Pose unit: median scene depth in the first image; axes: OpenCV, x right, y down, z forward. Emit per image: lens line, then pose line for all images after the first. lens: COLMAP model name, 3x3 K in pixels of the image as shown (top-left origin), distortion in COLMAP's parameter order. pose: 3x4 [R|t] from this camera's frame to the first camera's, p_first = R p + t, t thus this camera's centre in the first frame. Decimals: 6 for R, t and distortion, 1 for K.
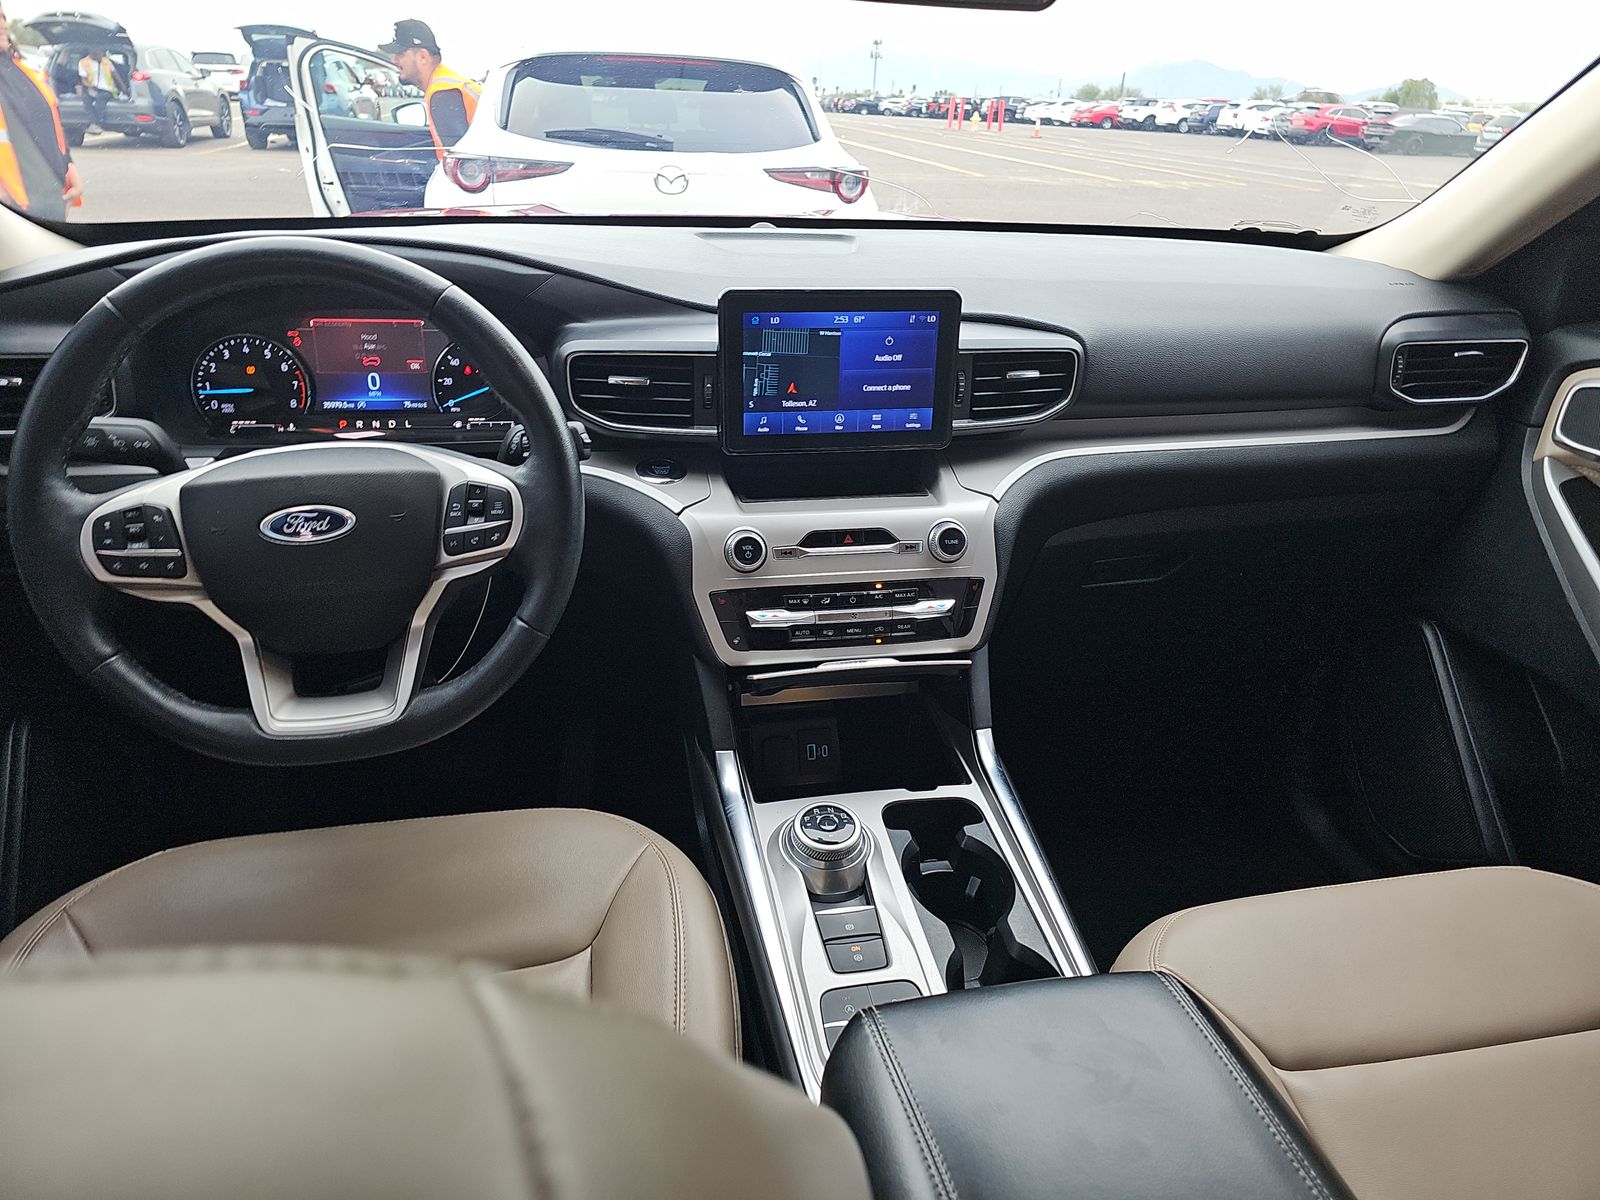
lens RADIAL K [[1065.9, 0, 800.0], [0, 1065.9, 600.0], [0, 0, 1]] dist [0.071743, -0.095011]
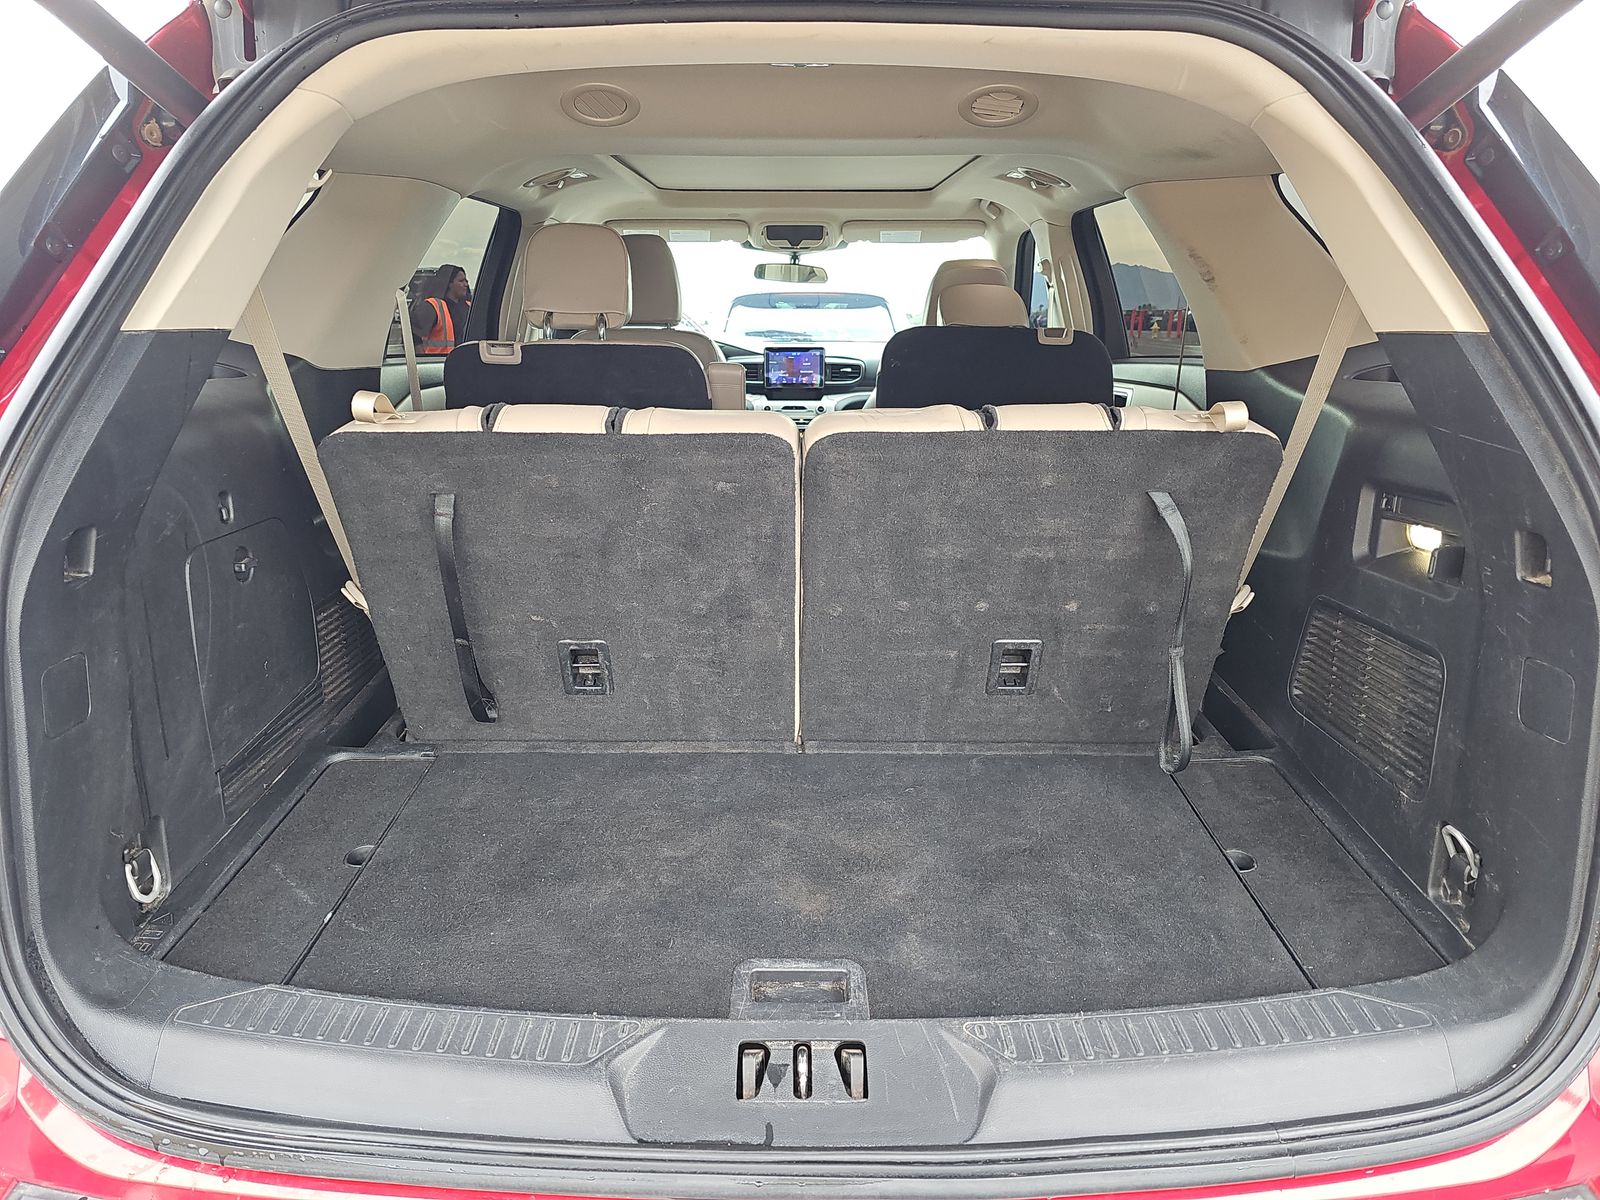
lens RADIAL K [[1065.9, 0, 800.0], [0, 1065.9, 600.0], [0, 0, 1]] dist [0.071743, -0.095011]
pose [[0.982385, 0.015835, -0.186198, 0.797214], [-0.049340, 0.983024, -0.176717, 1.308483], [0.180238, 0.182791, 0.966489, -2.616385]]
